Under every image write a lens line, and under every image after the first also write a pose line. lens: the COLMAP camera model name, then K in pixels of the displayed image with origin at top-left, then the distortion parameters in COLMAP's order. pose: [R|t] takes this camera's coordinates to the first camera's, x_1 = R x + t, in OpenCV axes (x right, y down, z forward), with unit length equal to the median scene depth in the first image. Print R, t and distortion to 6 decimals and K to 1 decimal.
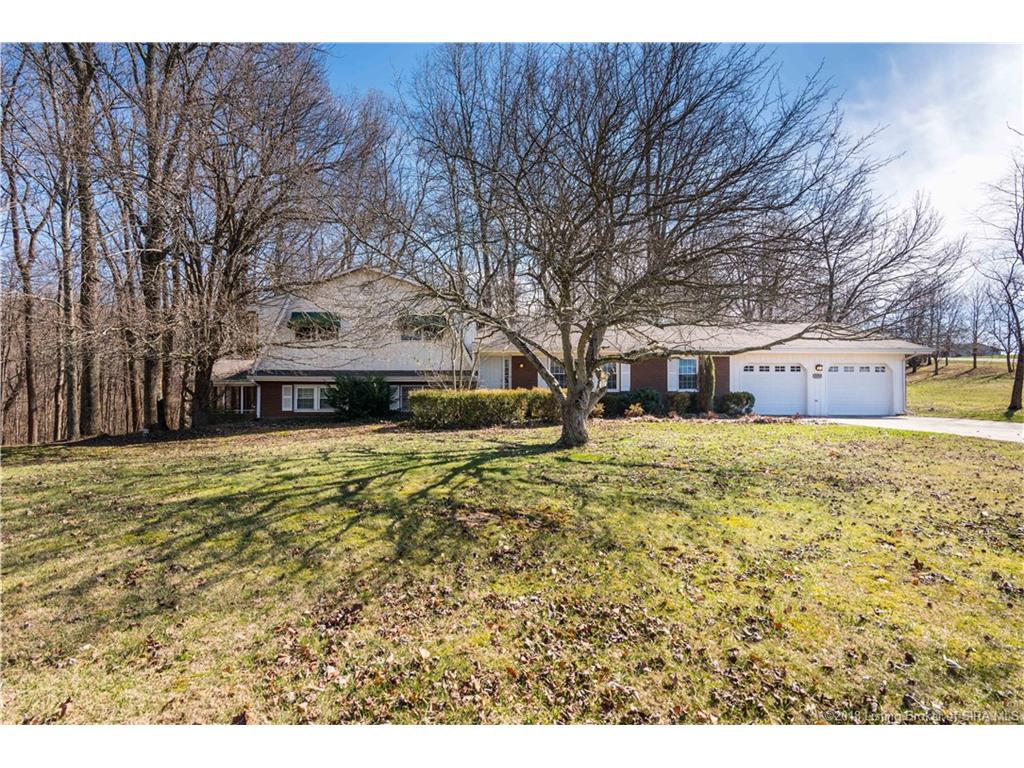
lens RADIAL K [[503.7, 0, 512.0], [0, 503.7, 384.0], [0, 0, 1]] dist [0.000474, 0.000070]
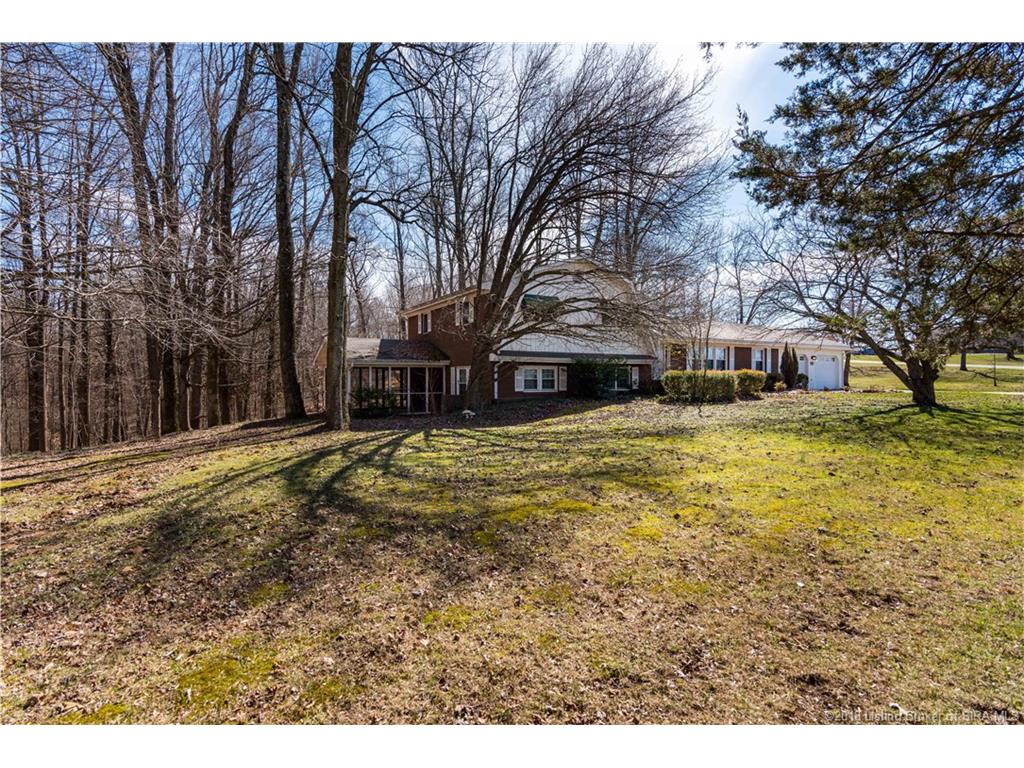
lens RADIAL K [[503.7, 0, 512.0], [0, 503.7, 384.0], [0, 0, 1]] dist [0.000474, 0.000070]
pose [[0.885491, -0.007588, 0.464594, -0.858304], [-0.000181, 0.999861, 0.016676, 0.020177], [-0.464656, -0.014851, 0.885367, 0.109469]]
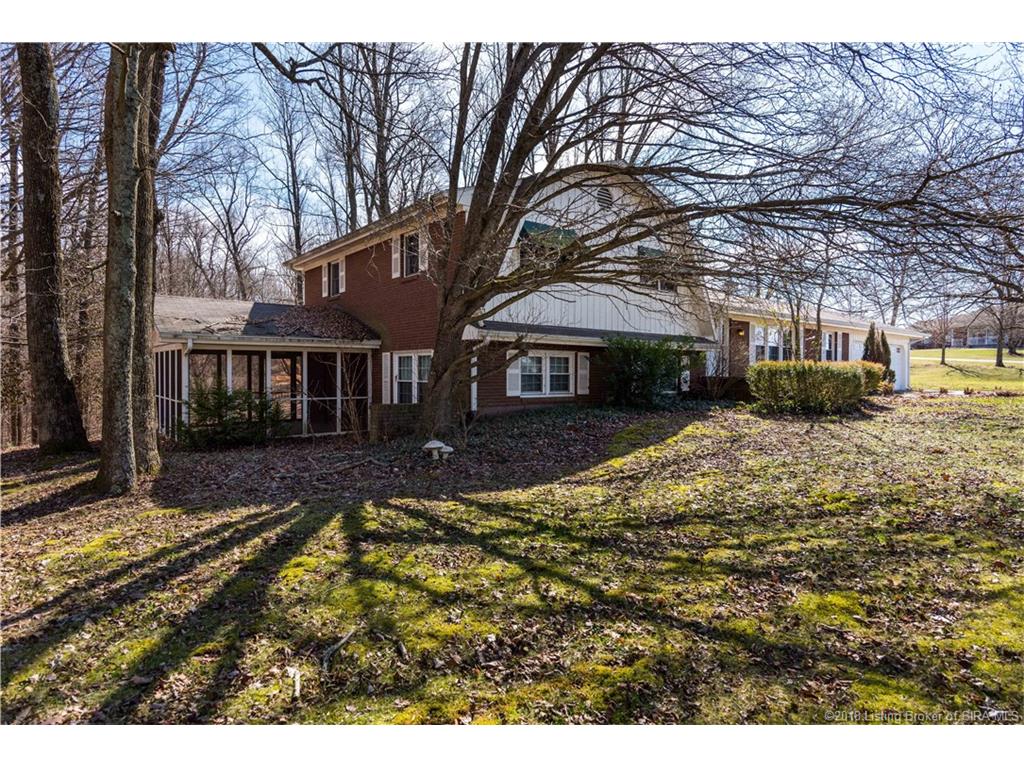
lens RADIAL K [[578.7, 0, 512.0], [0, 578.7, 384.0], [0, 0, 1]] dist [0.000701, -0.000174]
pose [[0.814936, -0.008417, 0.579490, -0.754750], [-0.004543, 0.999771, 0.020910, 0.024674], [-0.579534, -0.019673, 0.814711, 0.451911]]
